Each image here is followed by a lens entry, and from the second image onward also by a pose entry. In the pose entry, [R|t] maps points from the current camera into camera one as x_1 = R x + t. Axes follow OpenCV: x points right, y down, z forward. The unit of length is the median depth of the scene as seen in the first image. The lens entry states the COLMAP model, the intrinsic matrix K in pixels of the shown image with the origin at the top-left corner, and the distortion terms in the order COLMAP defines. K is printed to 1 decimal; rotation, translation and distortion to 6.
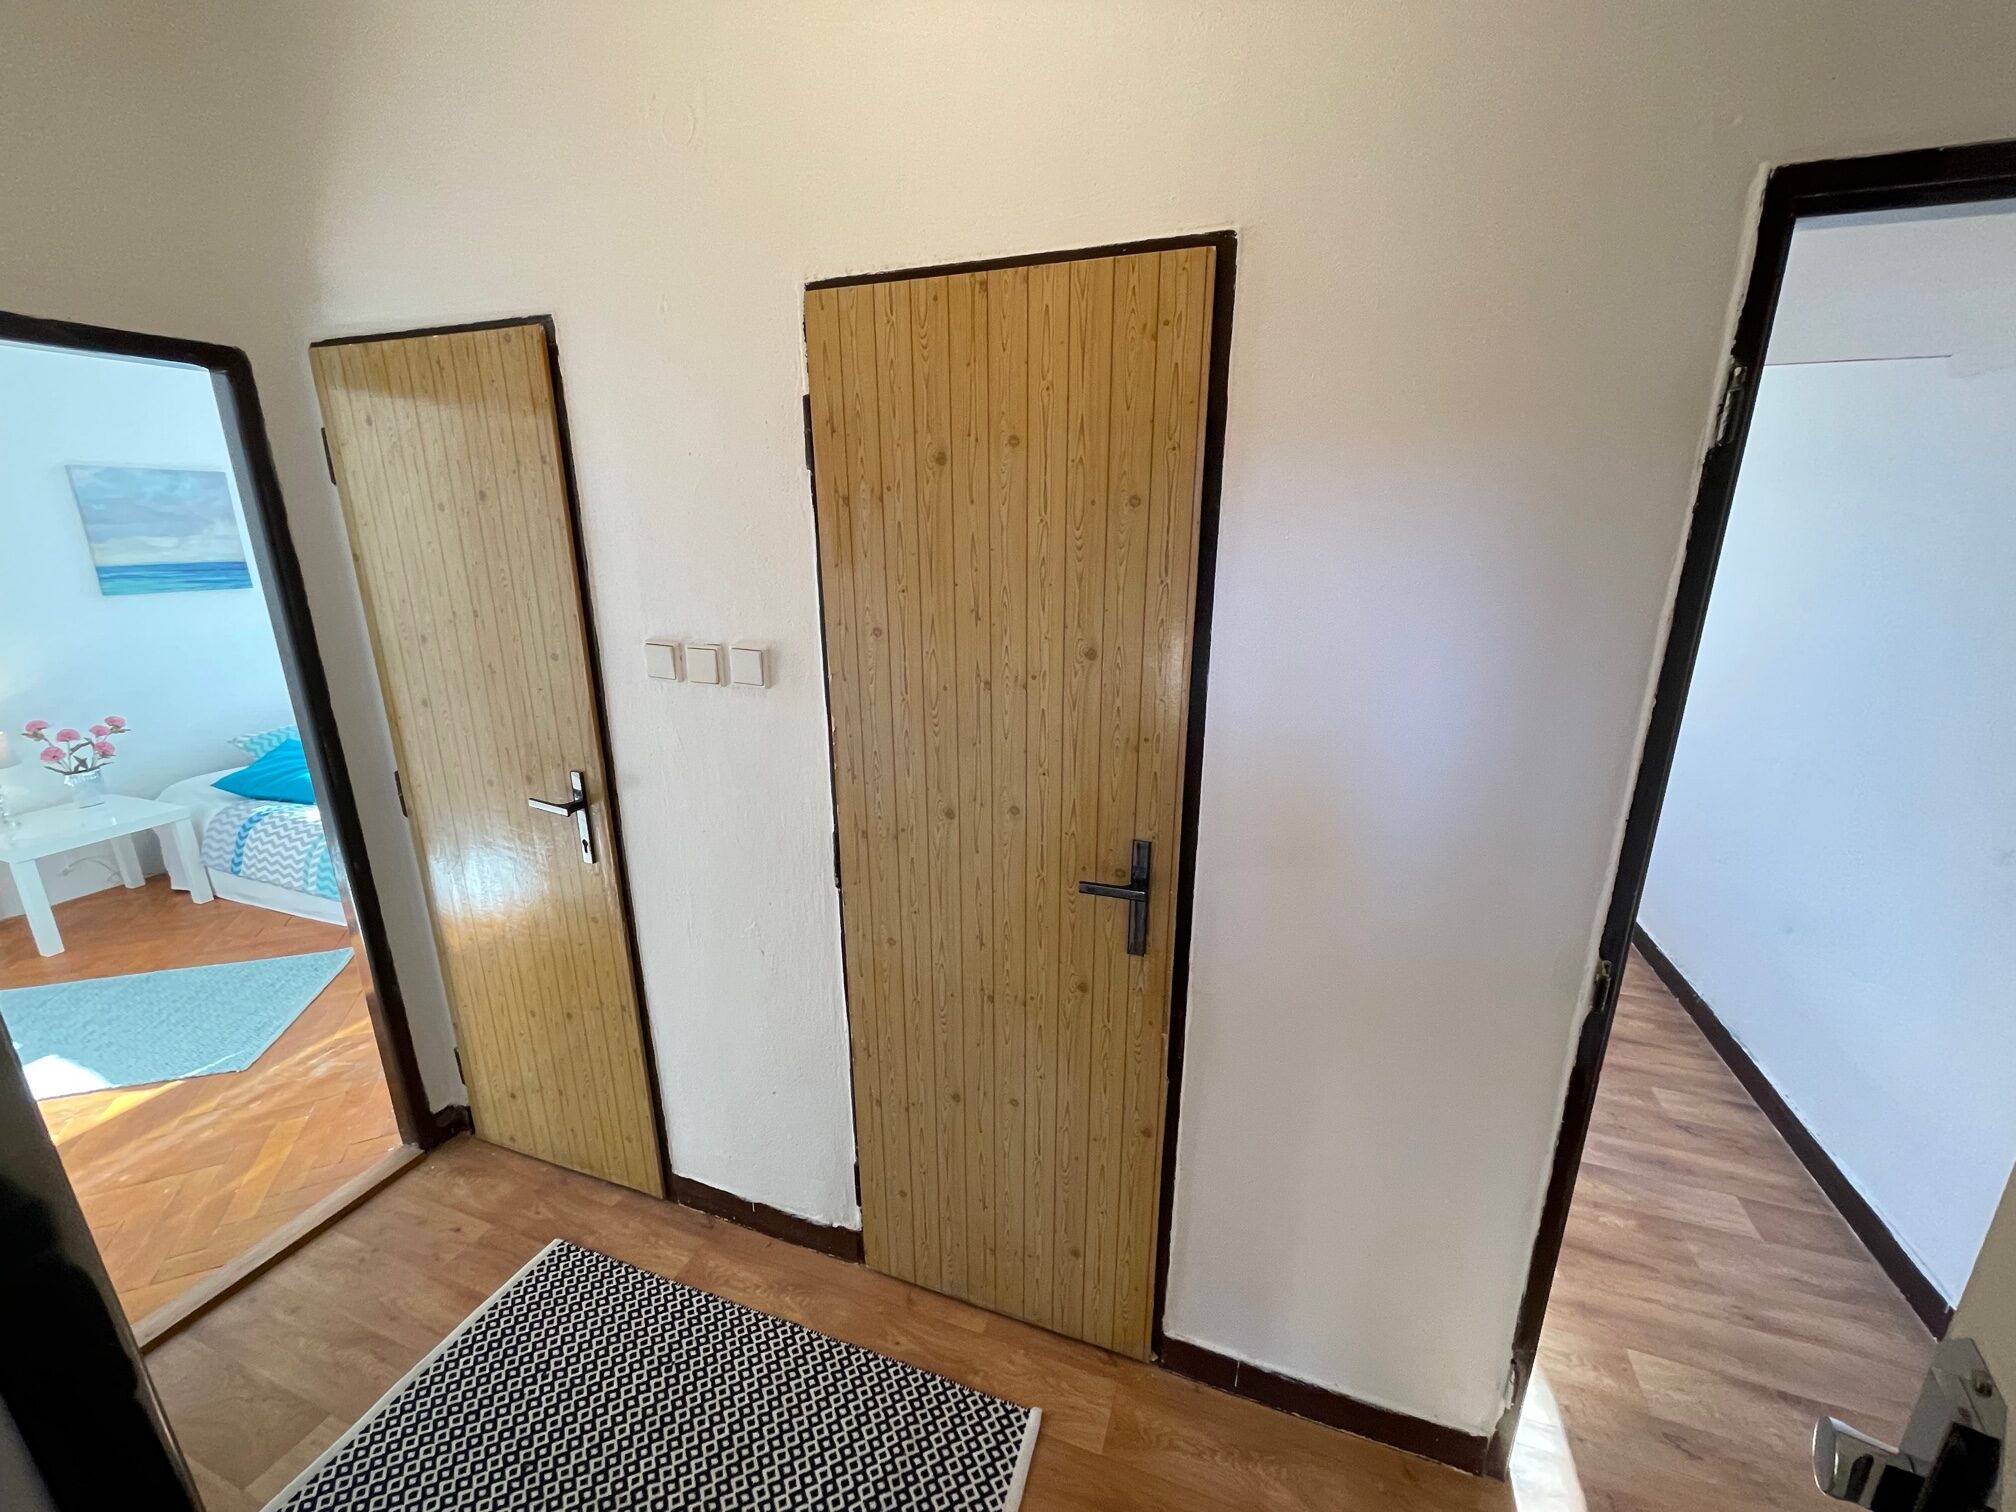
lens RADIAL K [[821.6, 0, 1008.0], [0, 821.6, 756.0], [0, 0, 1]] dist [0.001867, -0.000056]
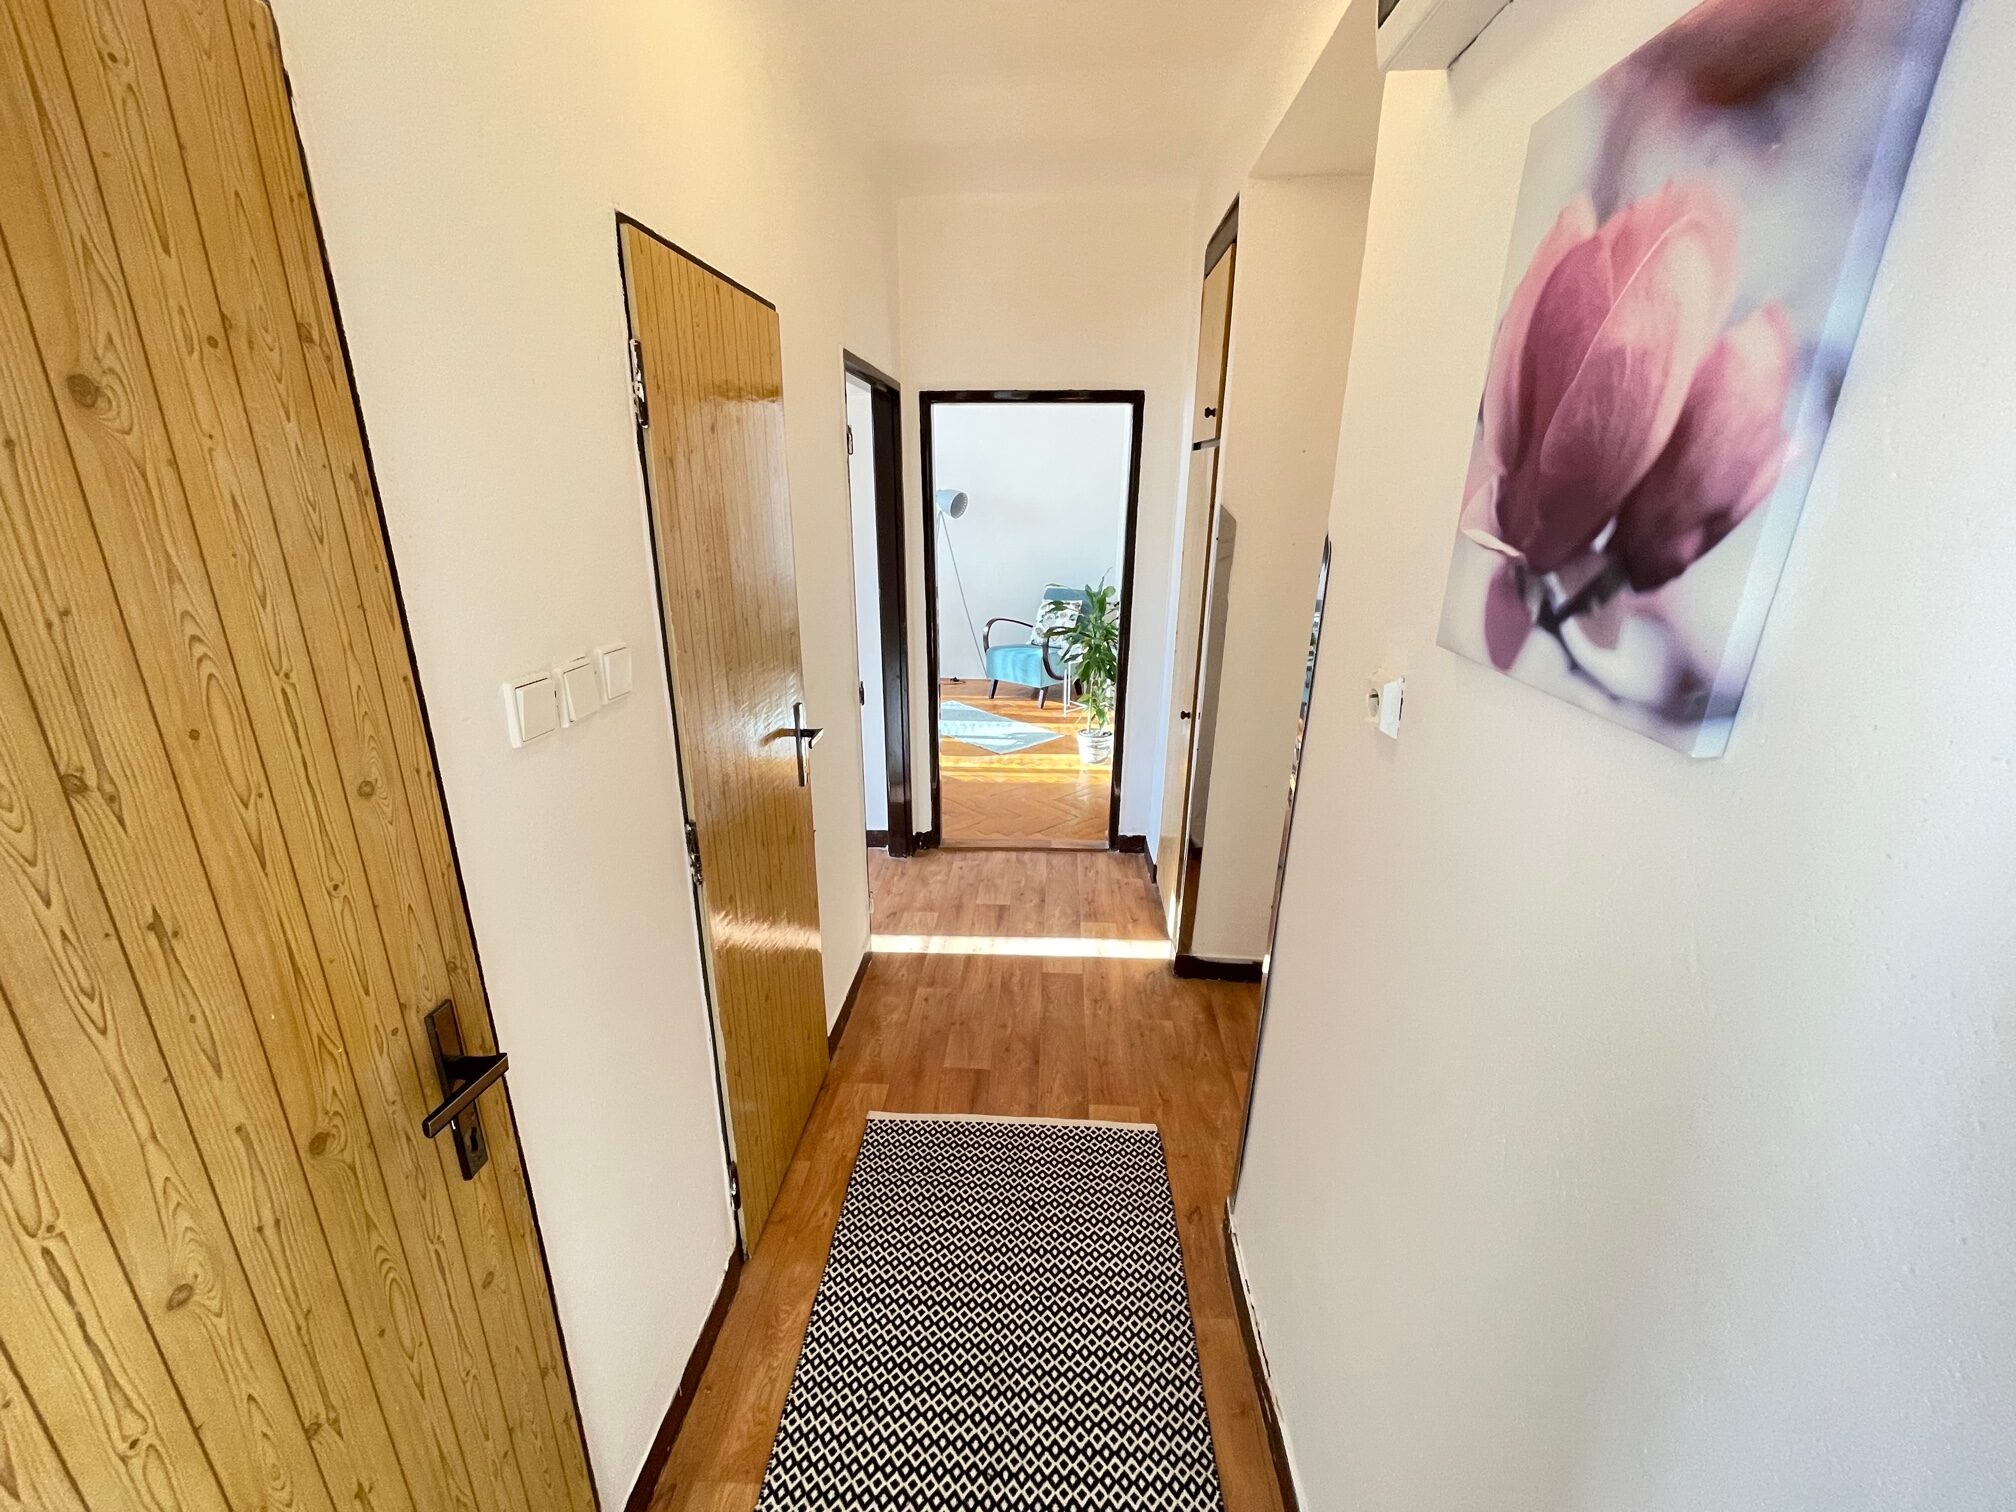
lens RADIAL K [[810.4, 0, 1017.0], [0, 810.4, 749.3], [0, 0, 1]] dist [0.000265, 0.000201]
pose [[-0.295227, -0.295167, 0.908690, -1.085466], [0.245728, 0.895631, 0.370761, -0.224156], [-0.923287, 0.332749, -0.191884, 0.784164]]
